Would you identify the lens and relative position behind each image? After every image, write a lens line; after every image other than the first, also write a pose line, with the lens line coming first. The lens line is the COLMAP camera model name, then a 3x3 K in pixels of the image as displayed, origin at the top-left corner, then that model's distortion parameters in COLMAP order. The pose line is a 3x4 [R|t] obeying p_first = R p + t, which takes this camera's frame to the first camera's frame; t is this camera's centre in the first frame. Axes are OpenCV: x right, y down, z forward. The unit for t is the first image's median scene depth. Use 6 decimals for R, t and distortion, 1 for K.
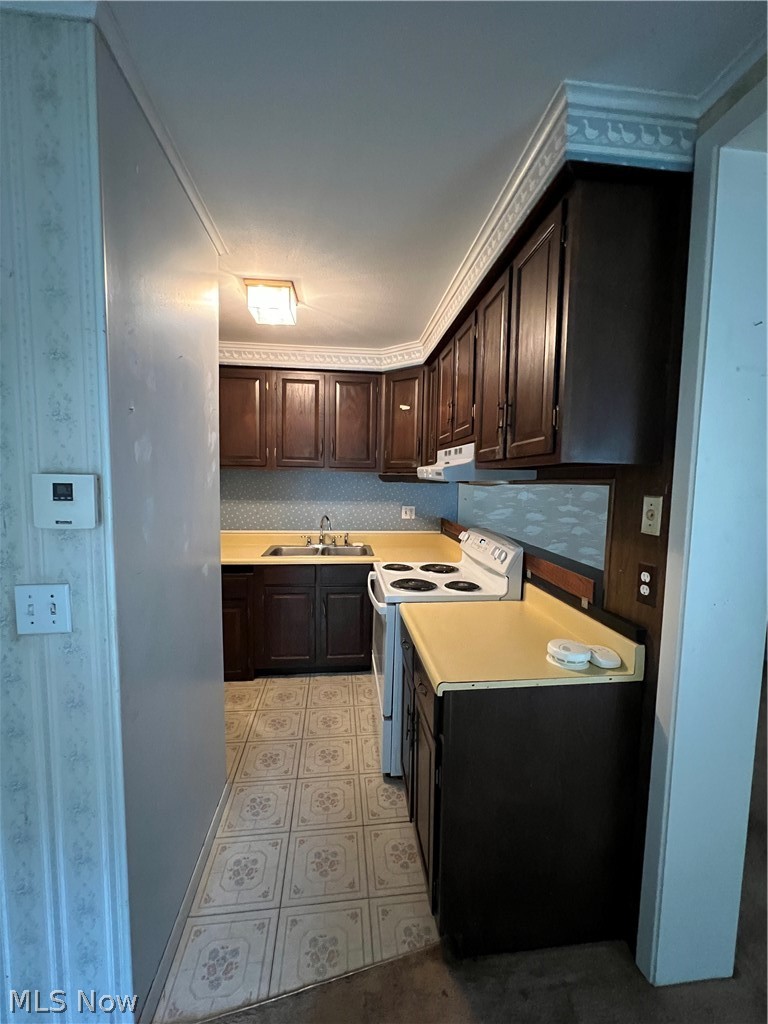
lens RADIAL K [[409.1, 0, 381.8], [0, 409.1, 511.9], [0, 0, 1]] dist [-0.005230, 0.000950]
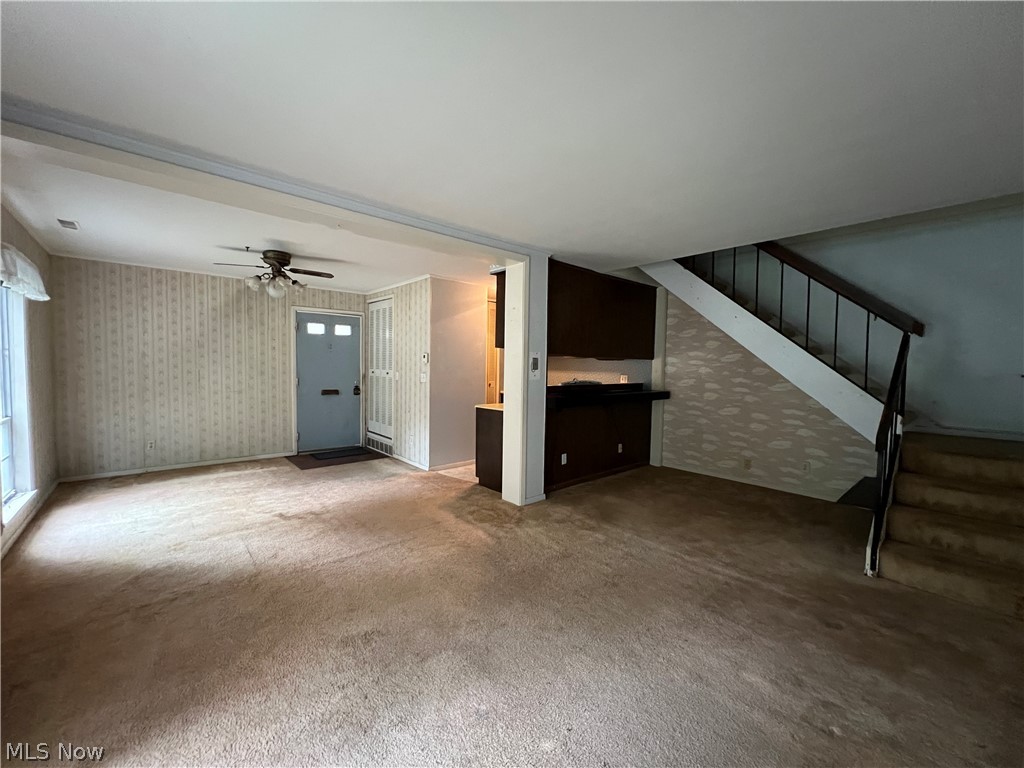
lens RADIAL K [[409.1, 0, 509.7], [0, 409.1, 383.2], [0, 0, 1]] dist [-0.005230, 0.000950]
pose [[0.584746, 0.029693, -0.810673, 1.720392], [-0.076663, 0.996880, -0.018785, 0.127157], [0.807586, 0.073134, 0.585198, -0.511633]]
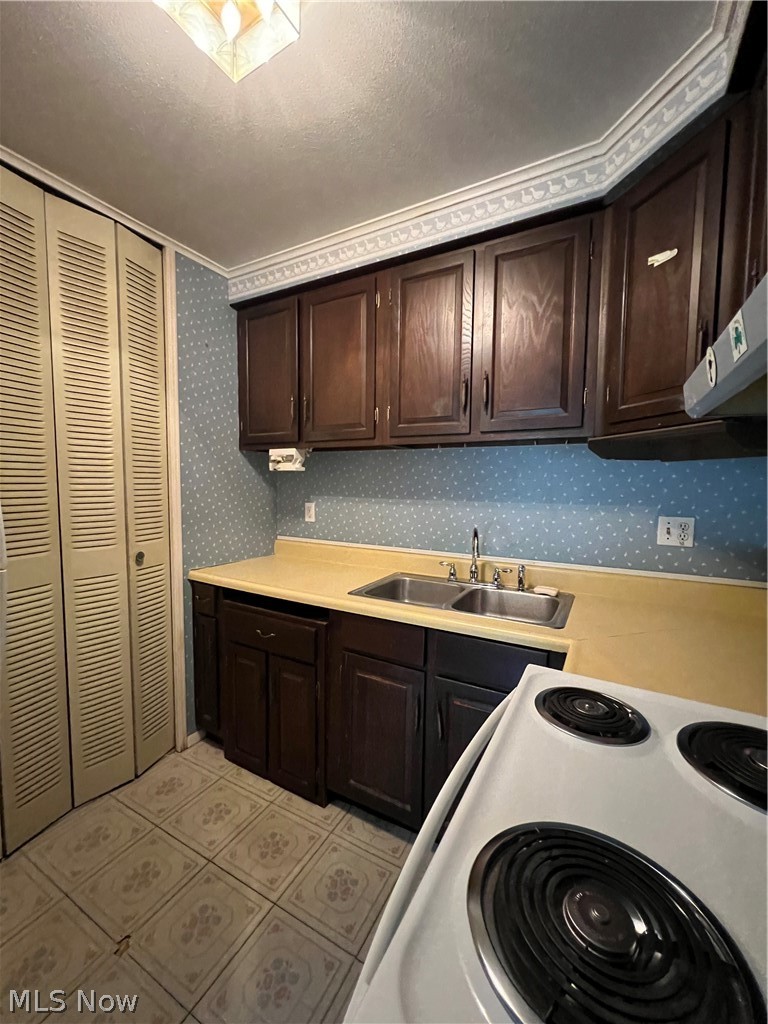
lens RADIAL K [[409.1, 0, 383.9], [0, 409.1, 512.4], [0, 0, 1]] dist [-0.005230, 0.000950]
pose [[0.822928, 0.031163, -0.567290, 0.068258], [-0.044032, 0.998990, -0.008997, -0.001533], [0.566436, 0.032382, 0.823469, 0.563457]]
